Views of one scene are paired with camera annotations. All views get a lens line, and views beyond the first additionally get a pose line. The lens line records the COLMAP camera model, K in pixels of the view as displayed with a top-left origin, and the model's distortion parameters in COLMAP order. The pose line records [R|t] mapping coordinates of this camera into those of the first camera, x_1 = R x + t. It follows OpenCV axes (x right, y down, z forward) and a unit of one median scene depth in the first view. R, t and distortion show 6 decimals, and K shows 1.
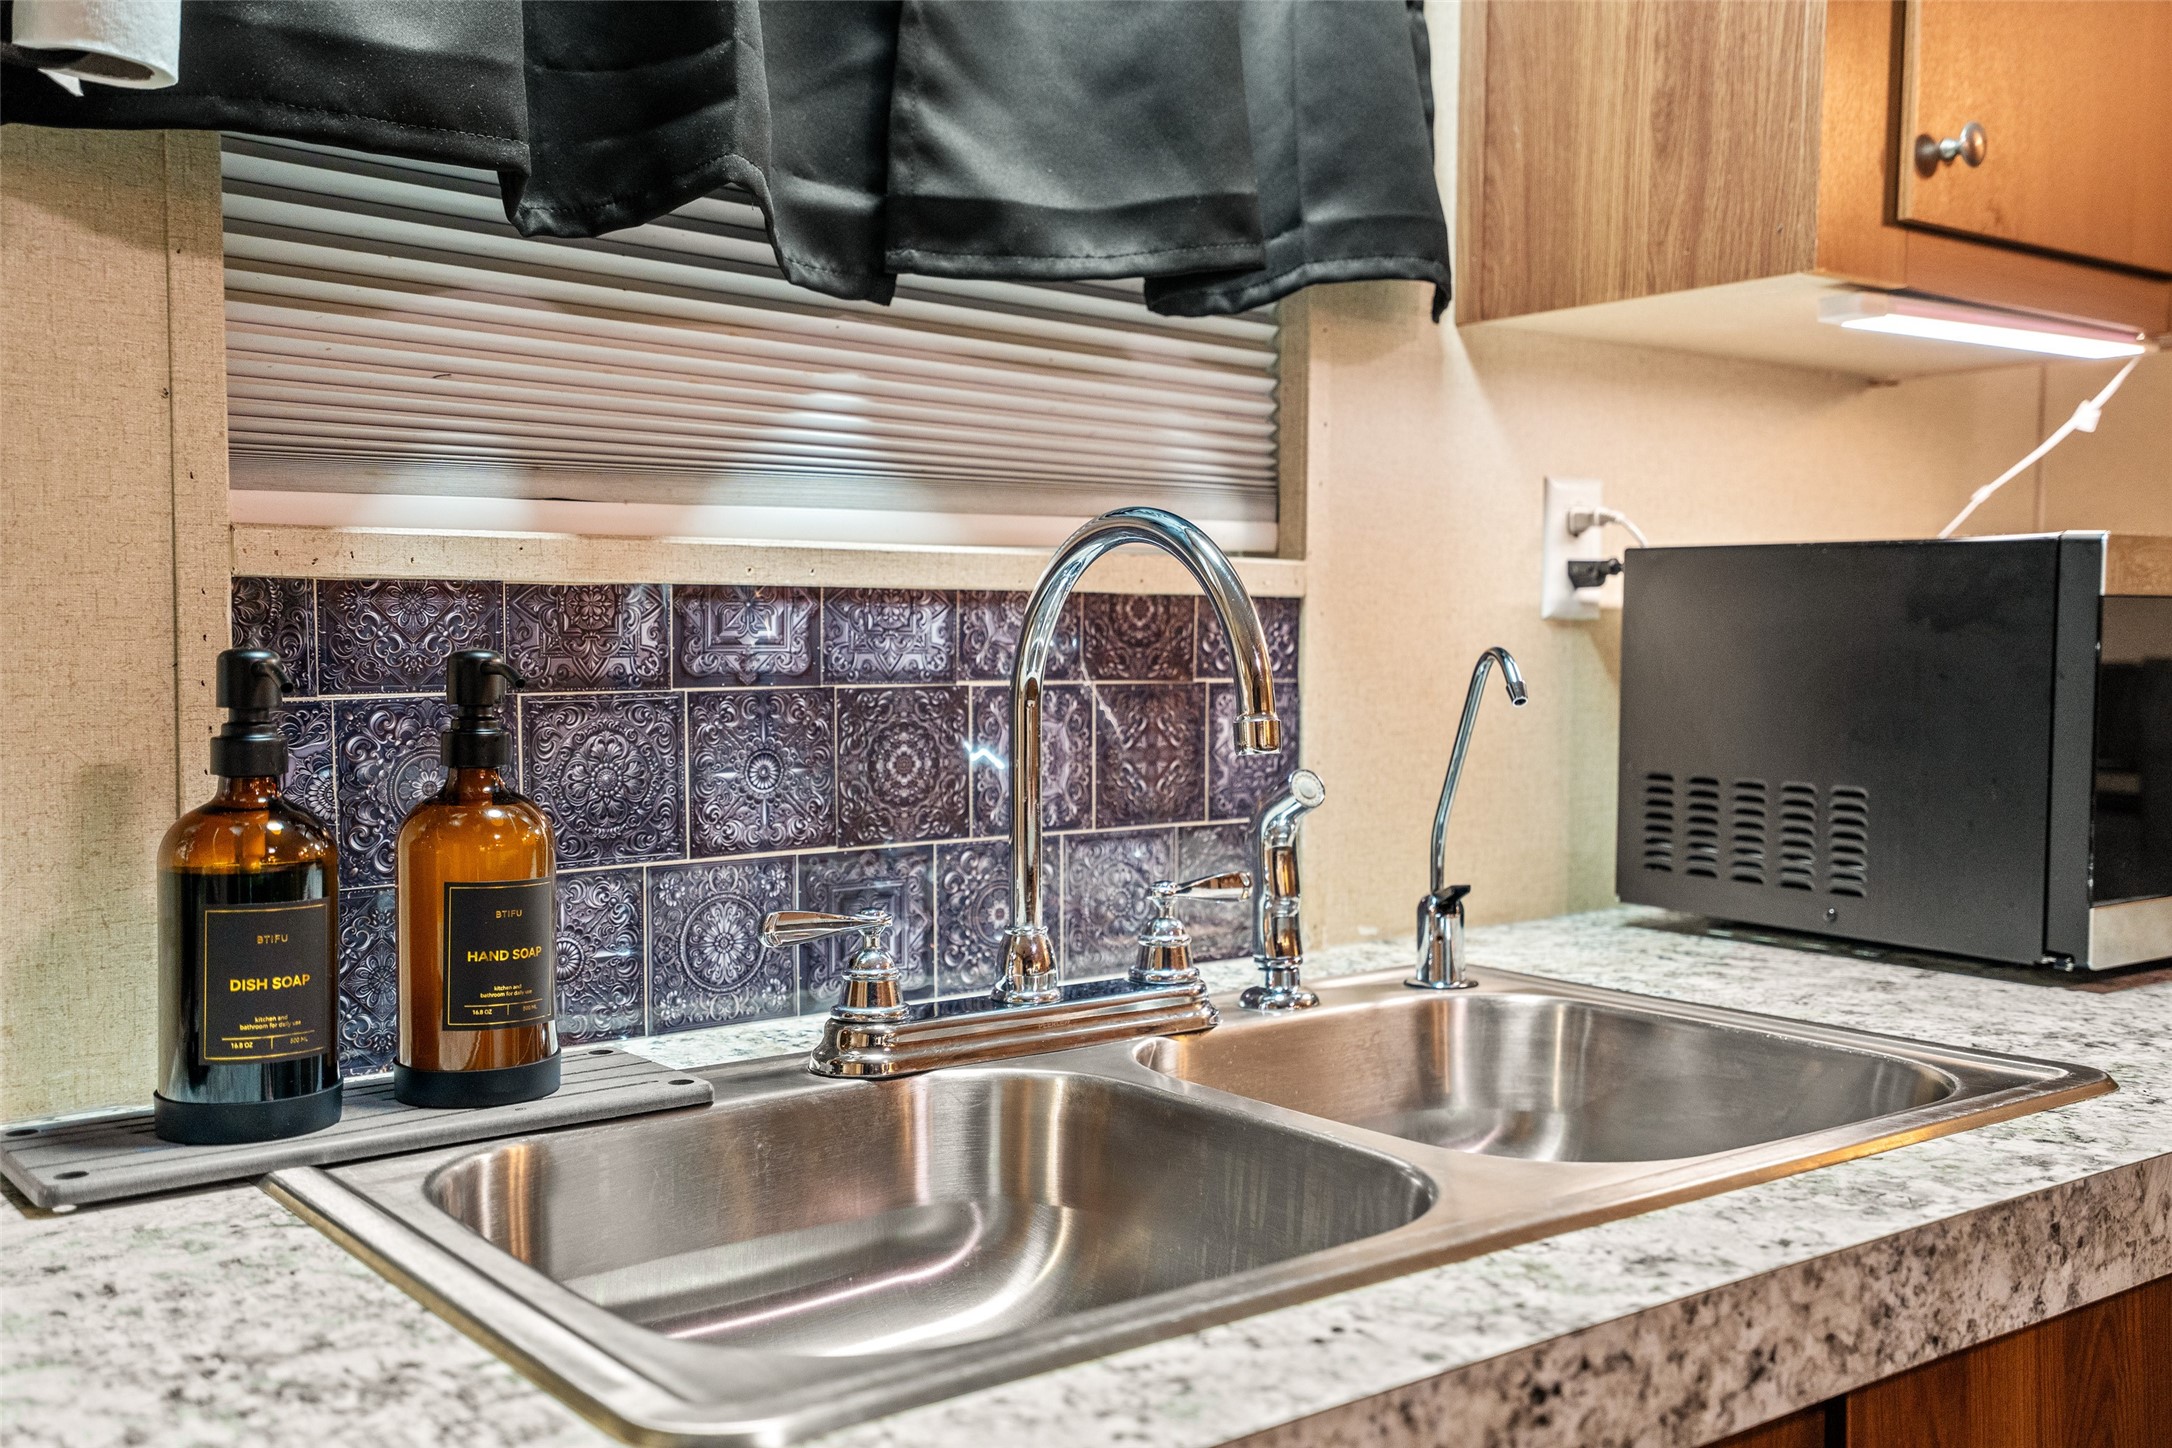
lens RADIAL K [[2074.6, 0, 1080.2], [0, 2074.6, 731.8], [0, 0, 1]] dist [0.100563, 0.000000]
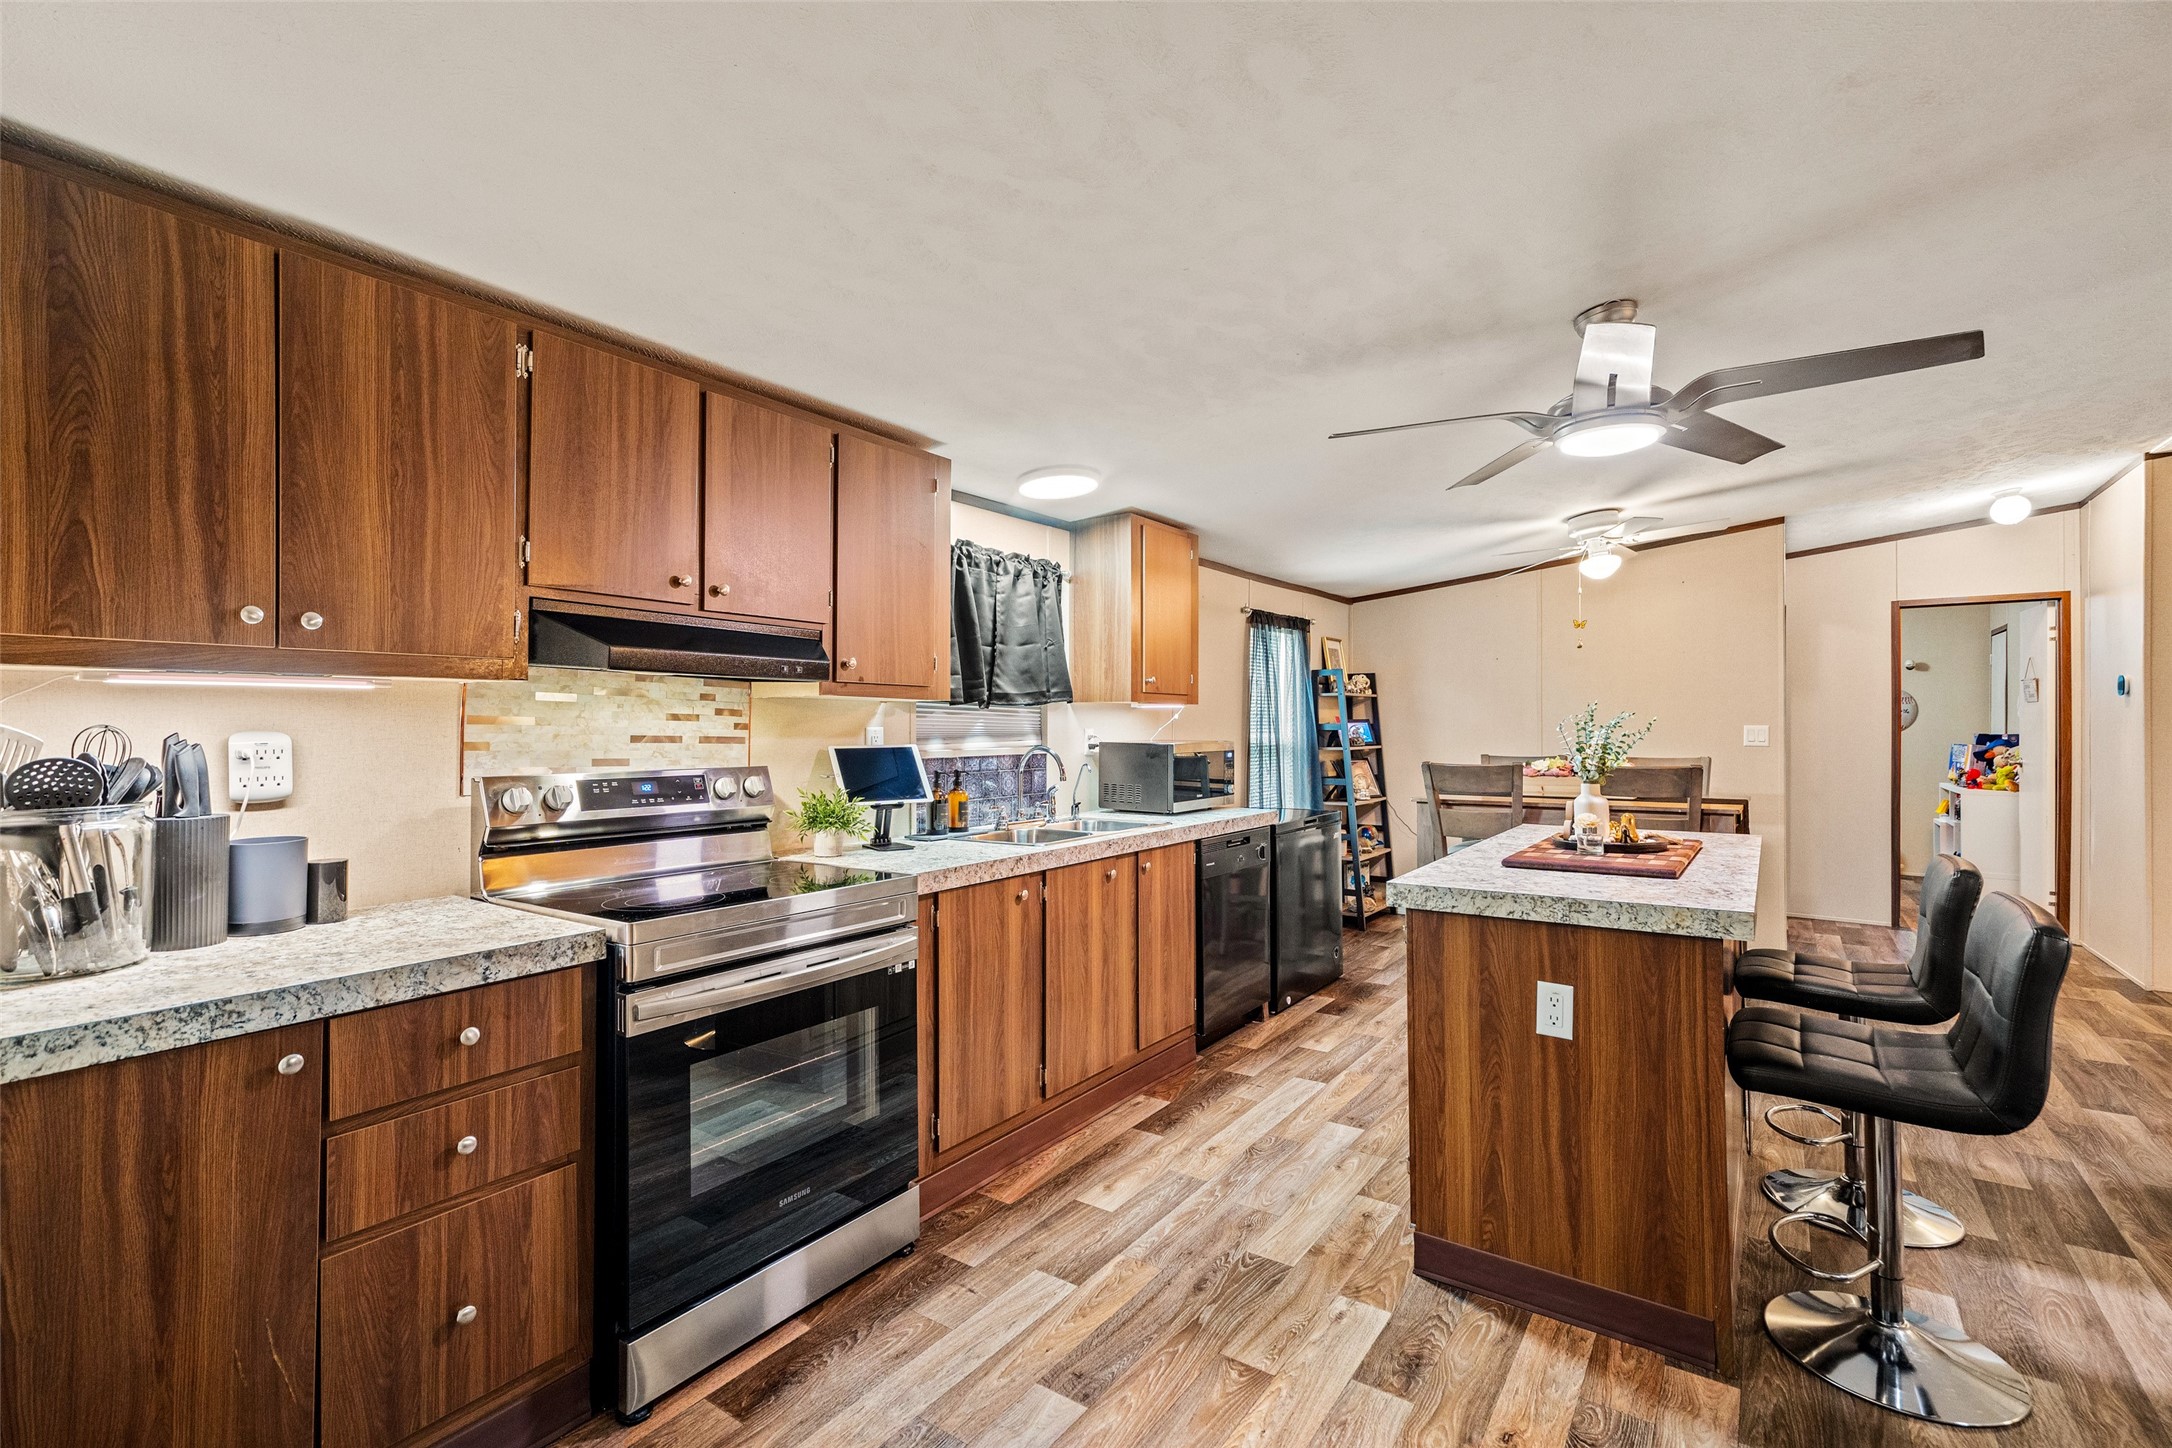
lens RADIAL K [[982.5, 0, 1089.8], [0, 982.5, 709.0], [0, 0, 1]] dist [-0.000017, 0.004580]
pose [[0.955084, 0.000143, 0.296336, -0.657737], [0.019139, 0.997882, -0.062166, -0.020373], [-0.295717, 0.065045, 0.953058, -1.810364]]
